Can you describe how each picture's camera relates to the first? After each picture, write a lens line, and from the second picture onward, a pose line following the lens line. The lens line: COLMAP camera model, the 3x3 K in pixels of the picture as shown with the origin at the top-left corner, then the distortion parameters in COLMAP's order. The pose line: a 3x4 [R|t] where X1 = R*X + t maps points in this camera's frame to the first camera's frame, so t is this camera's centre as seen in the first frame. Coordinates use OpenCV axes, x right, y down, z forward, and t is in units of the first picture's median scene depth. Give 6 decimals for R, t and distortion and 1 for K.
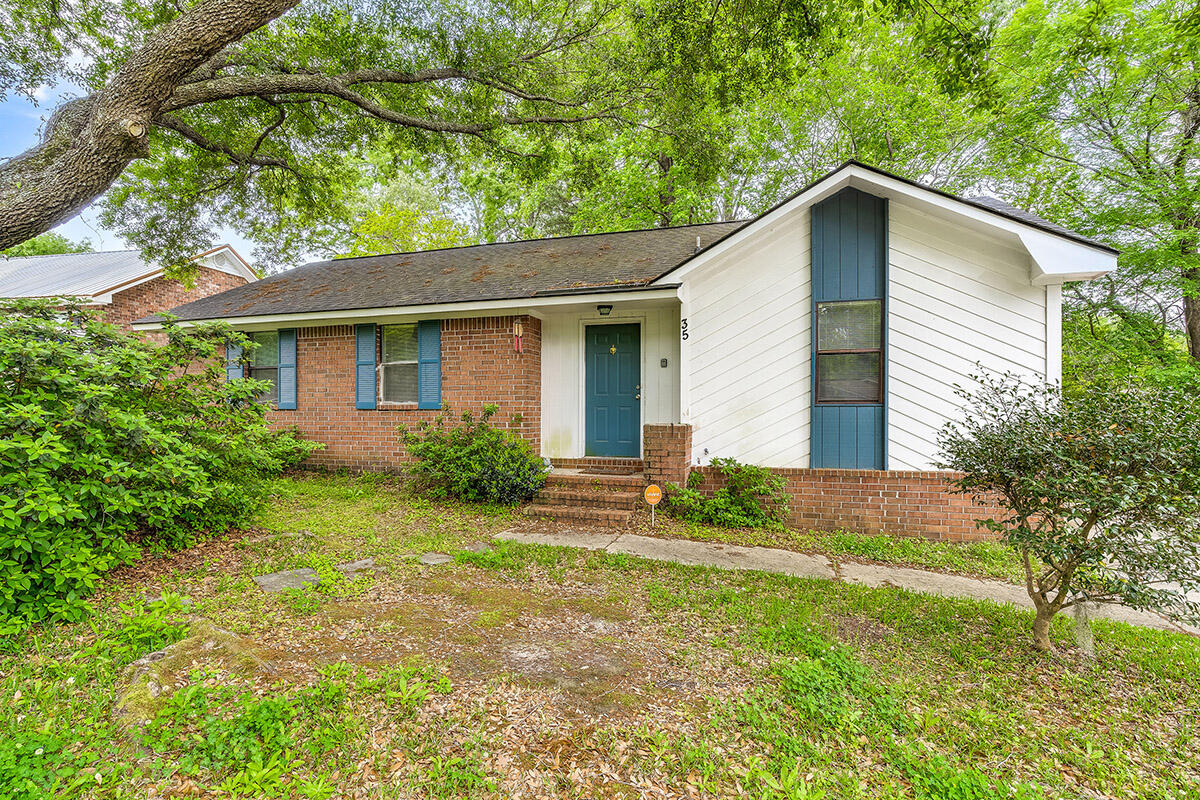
lens RADIAL K [[633.1, 0, 599.0], [0, 633.1, 408.6], [0, 0, 1]] dist [0.004420, 0.001678]
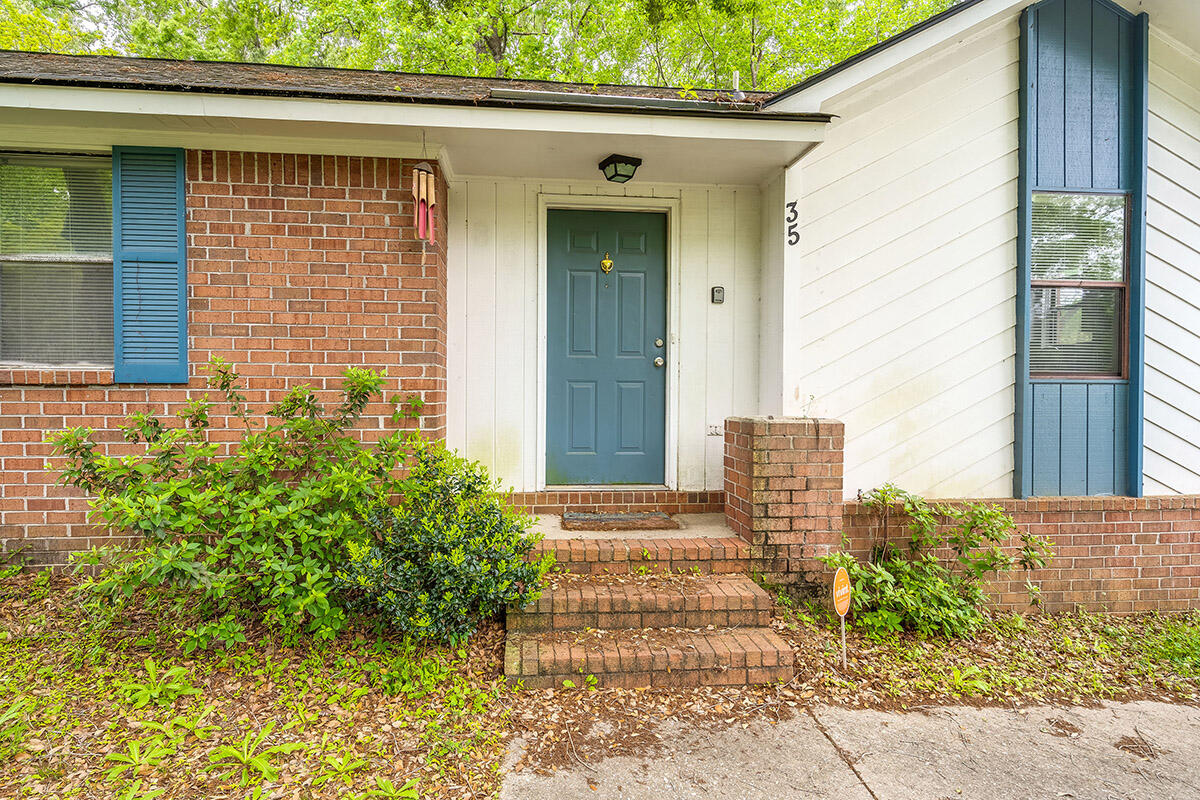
lens RADIAL K [[633.1, 0, 568.4], [0, 633.1, 399.8], [0, 0, 1]] dist [0.004420, 0.001678]
pose [[0.911281, -0.002025, 0.411779, -0.207025], [-0.005587, 0.999835, 0.017280, 0.002842], [-0.411746, -0.018047, 0.911120, 0.578566]]
